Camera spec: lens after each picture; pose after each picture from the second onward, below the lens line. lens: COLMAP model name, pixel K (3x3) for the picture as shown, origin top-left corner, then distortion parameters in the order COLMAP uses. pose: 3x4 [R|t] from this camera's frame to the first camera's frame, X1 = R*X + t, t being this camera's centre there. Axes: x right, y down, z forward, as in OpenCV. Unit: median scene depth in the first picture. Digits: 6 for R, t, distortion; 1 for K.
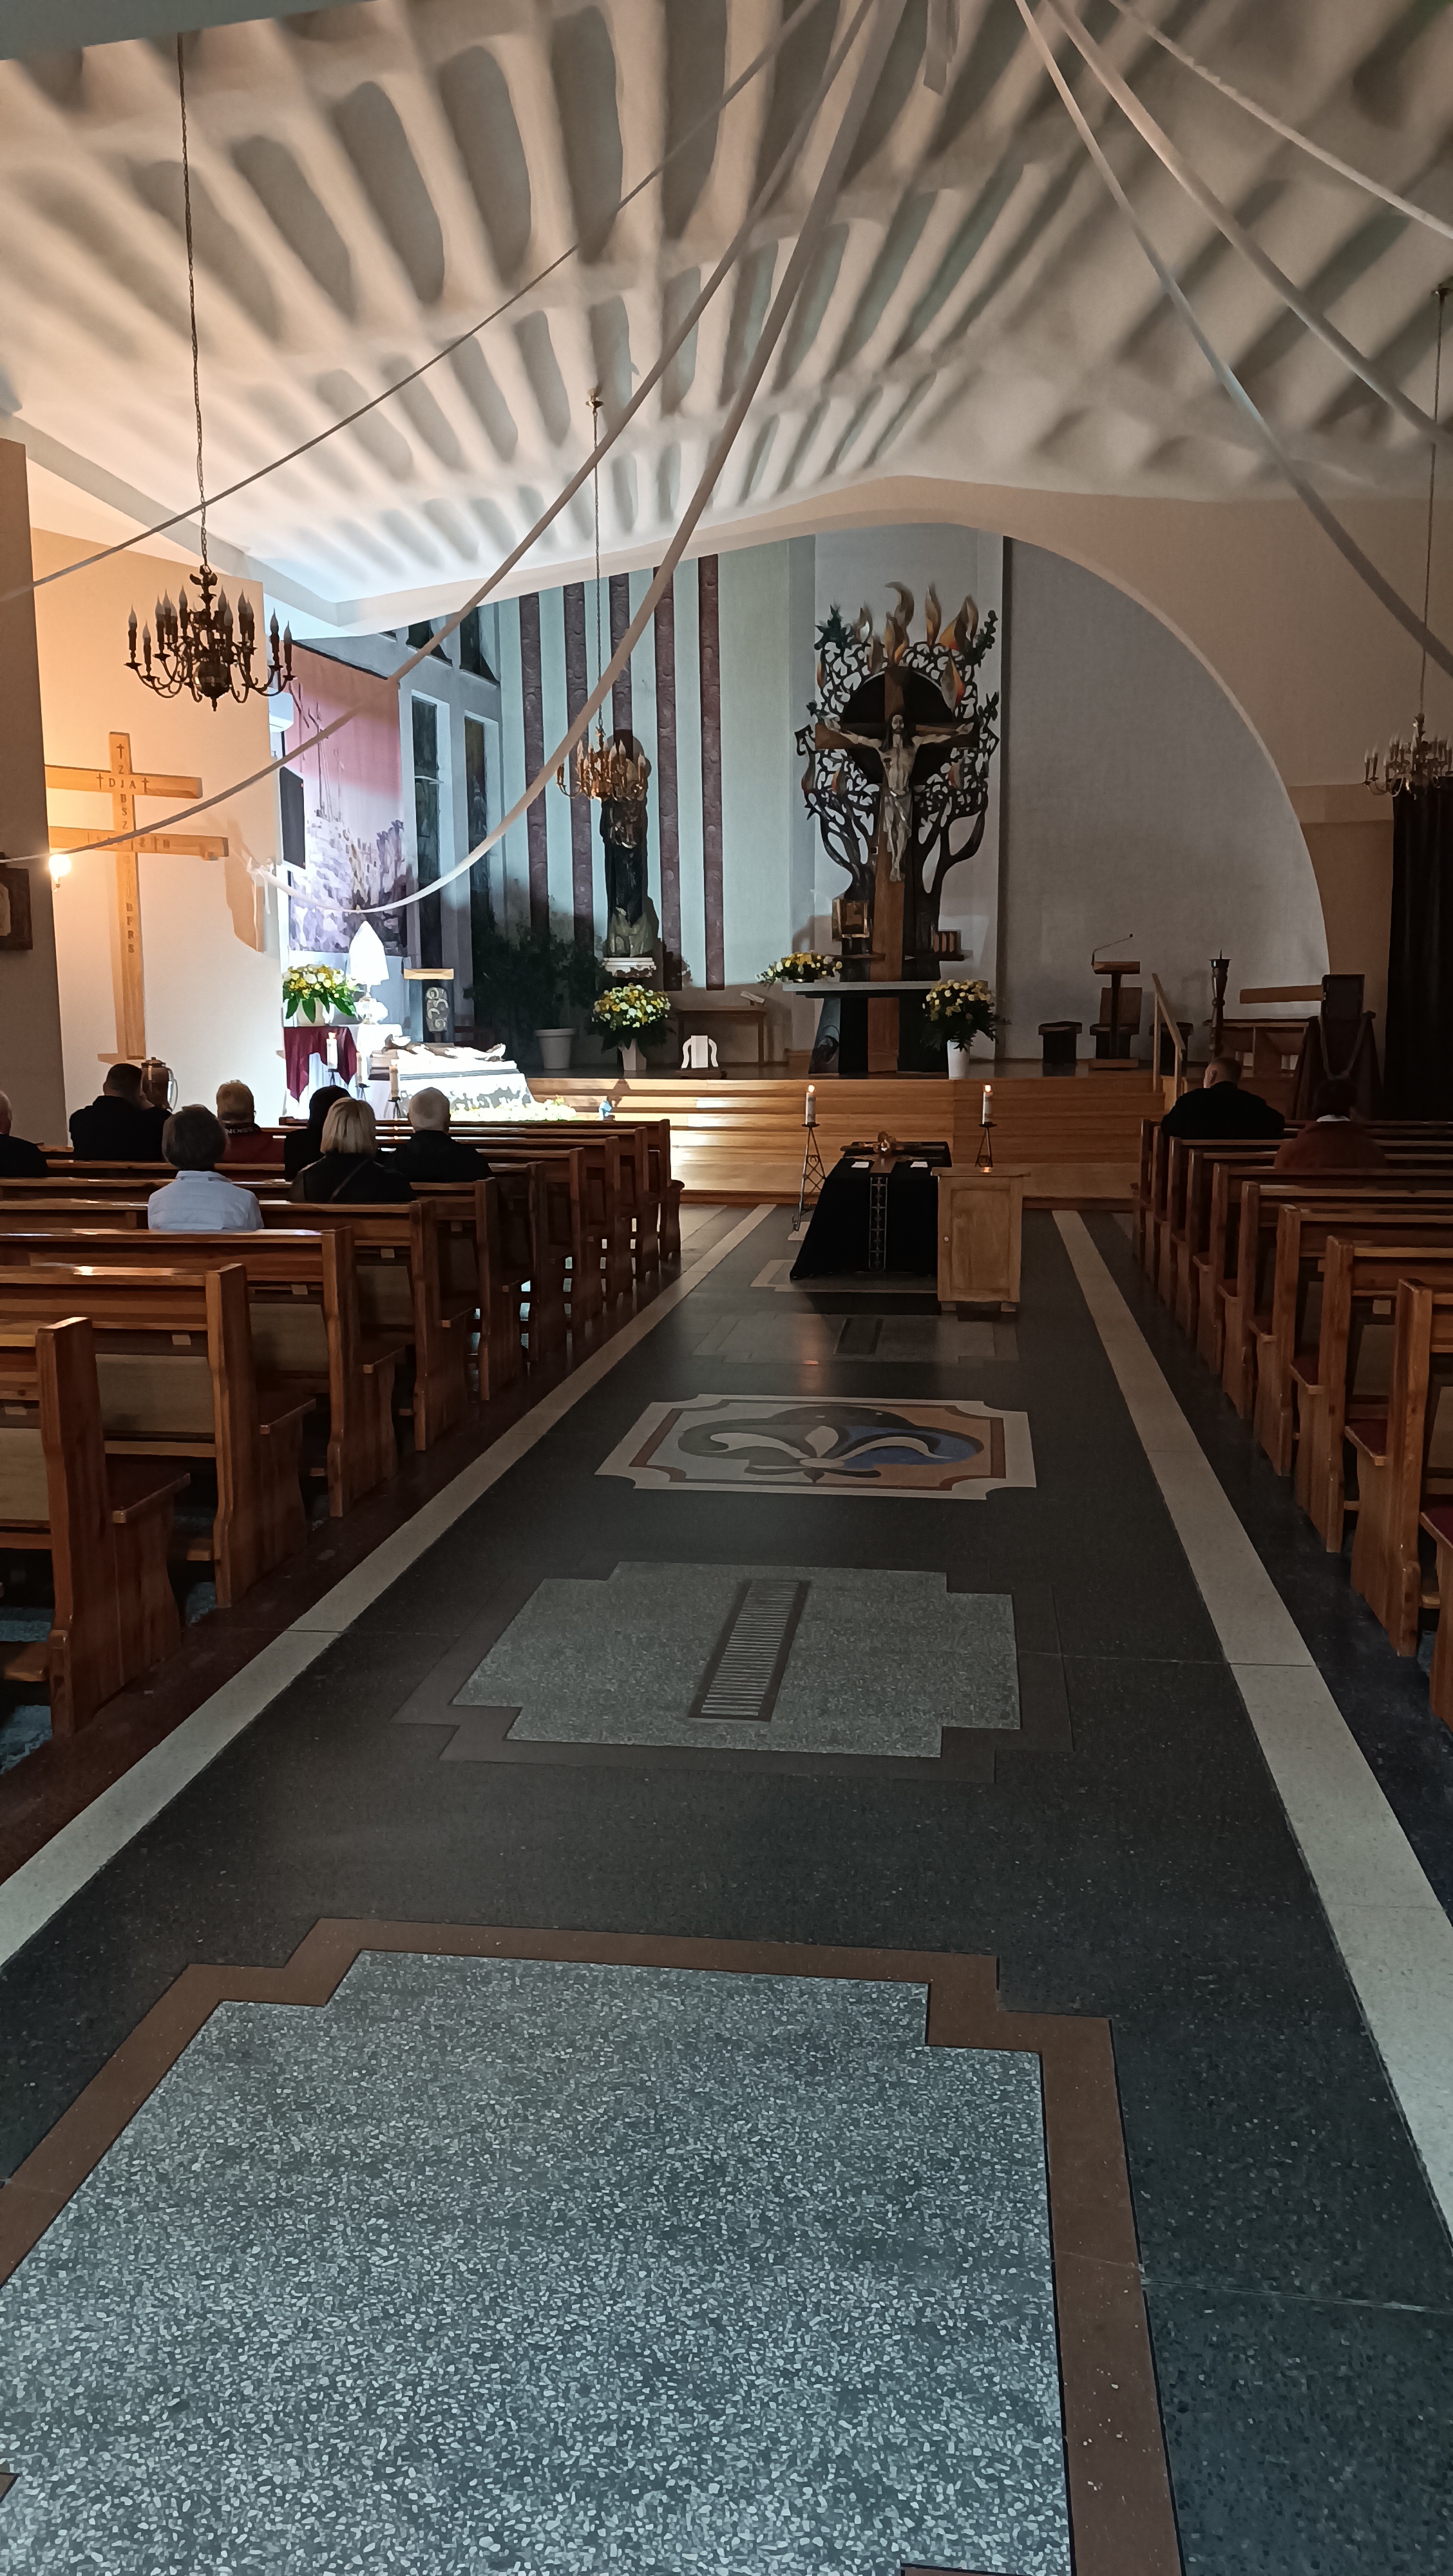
lens RADIAL K [[1858.9, 0, 718.8], [0, 1858.9, 1304.6], [0, 0, 1]] dist [0.022558, -0.026243]
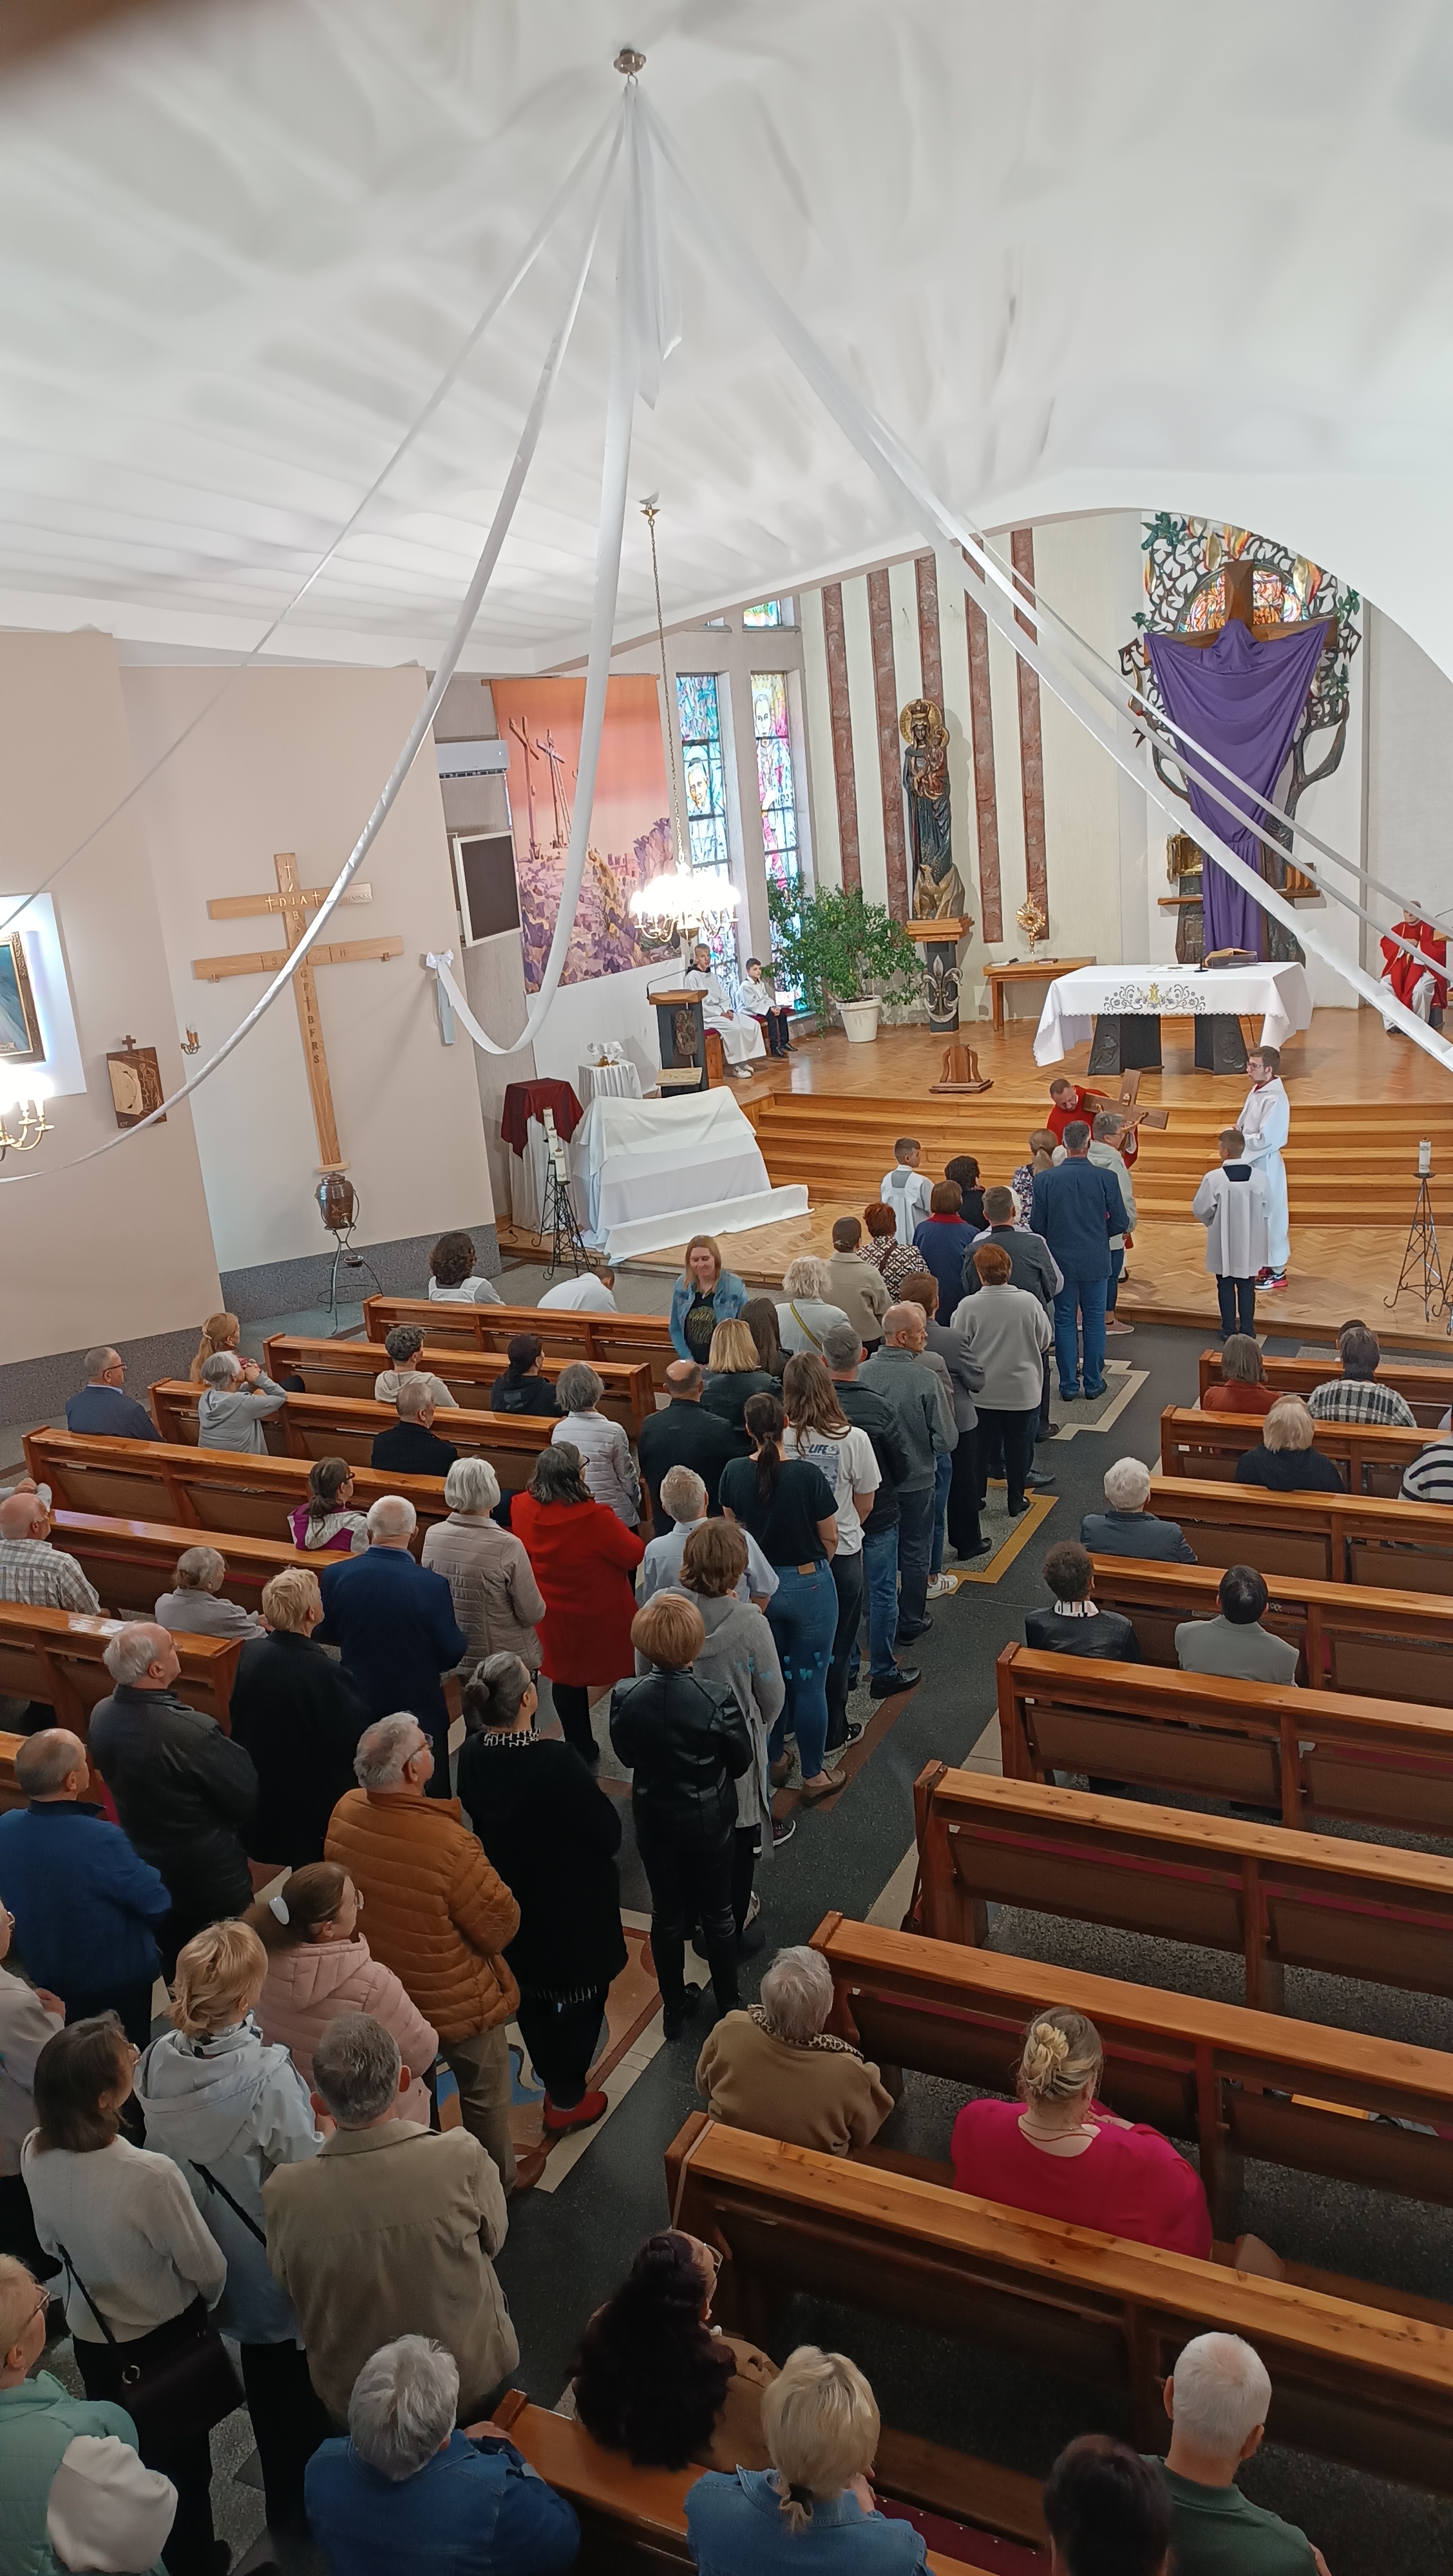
lens RADIAL K [[1858.9, 0, 719.2], [0, 1858.9, 1302.7], [0, 0, 1]] dist [0.022558, -0.026243]
pose [[0.945715, 0.021389, -0.324292, 0.195795], [0.028525, 0.988518, 0.148384, -0.171523], [0.323743, -0.149580, 0.934246, 0.074262]]
